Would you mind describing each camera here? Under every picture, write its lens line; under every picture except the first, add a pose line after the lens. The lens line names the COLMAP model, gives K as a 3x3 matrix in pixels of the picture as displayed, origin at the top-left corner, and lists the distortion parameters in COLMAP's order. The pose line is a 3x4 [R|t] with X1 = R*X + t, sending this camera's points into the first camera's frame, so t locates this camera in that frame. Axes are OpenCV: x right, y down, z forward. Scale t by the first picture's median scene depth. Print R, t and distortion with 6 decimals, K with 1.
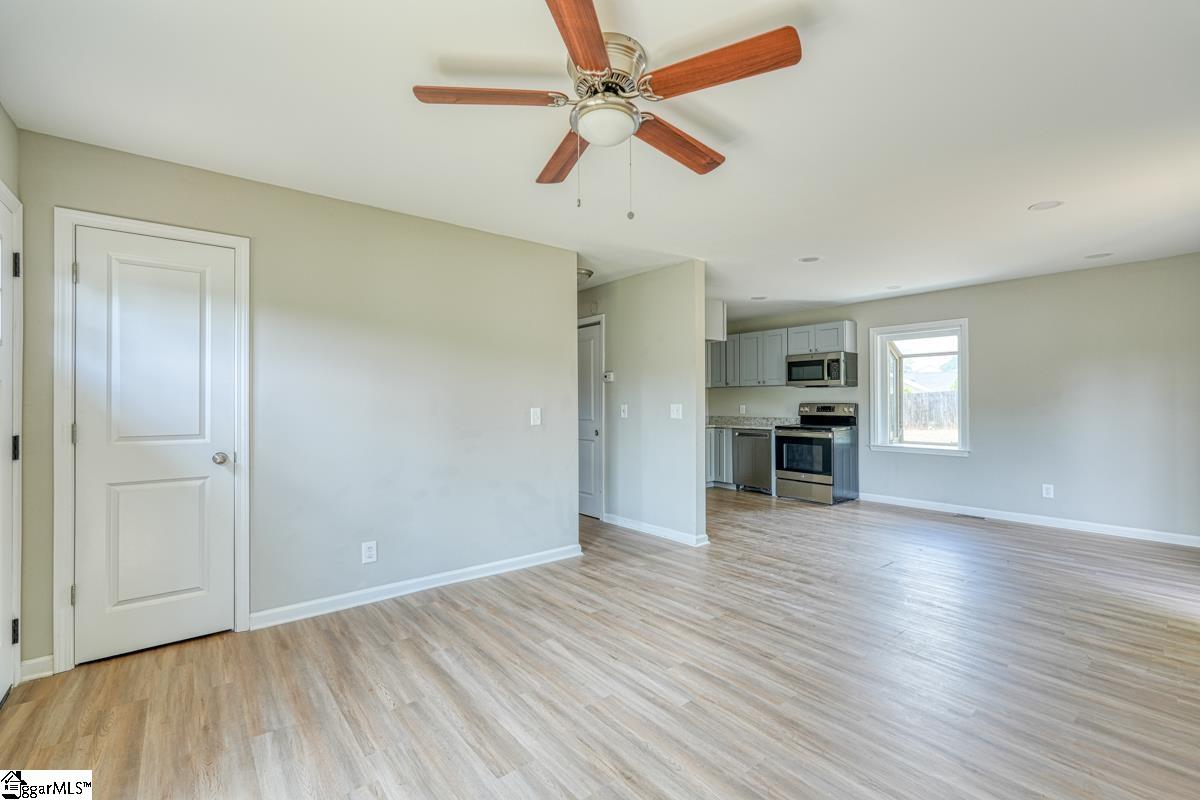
lens RADIAL K [[534.9, 0, 612.8], [0, 534.9, 403.1], [0, 0, 1]] dist [0.000073, 0.000032]
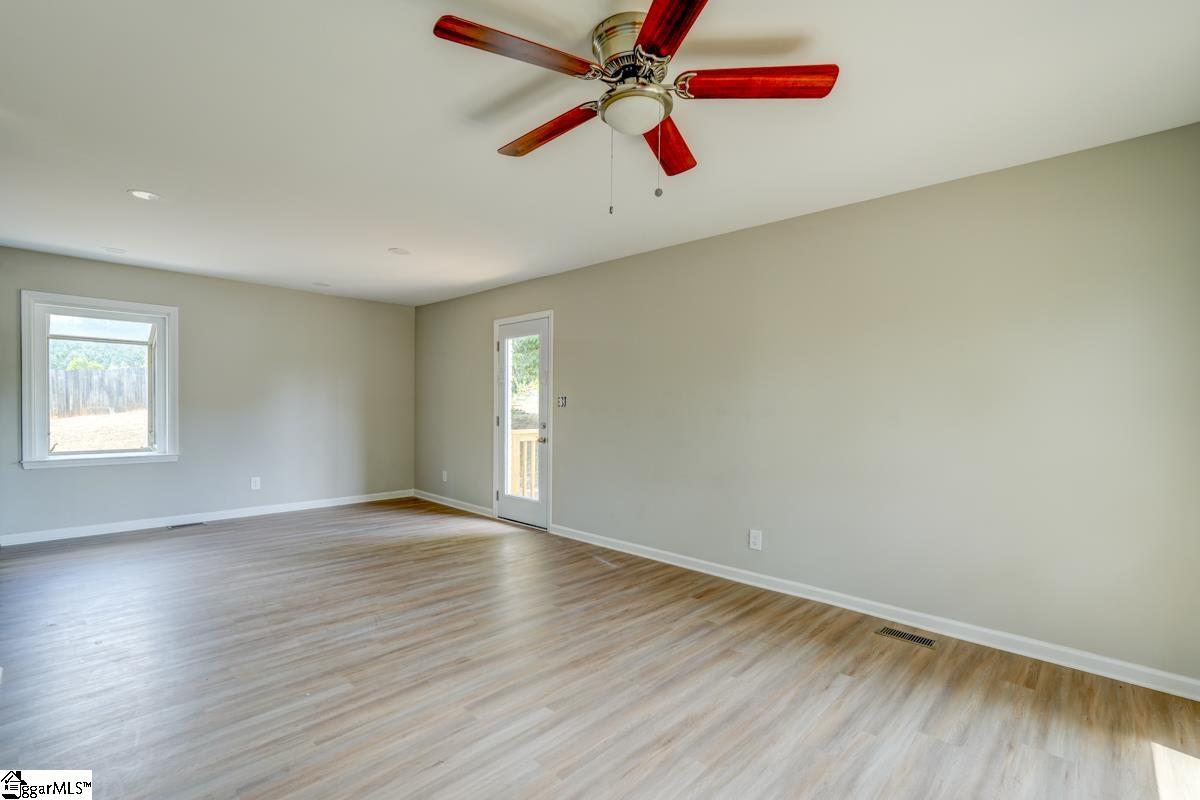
lens RADIAL K [[534.9, 0, 607.6], [0, 534.9, 407.4], [0, 0, 1]] dist [0.000073, 0.000032]
pose [[-0.127867, -0.000616, 0.991791, -0.603000], [-0.009574, 0.999954, -0.000614, 0.005582], [-0.991745, -0.009574, -0.127867, 0.728251]]
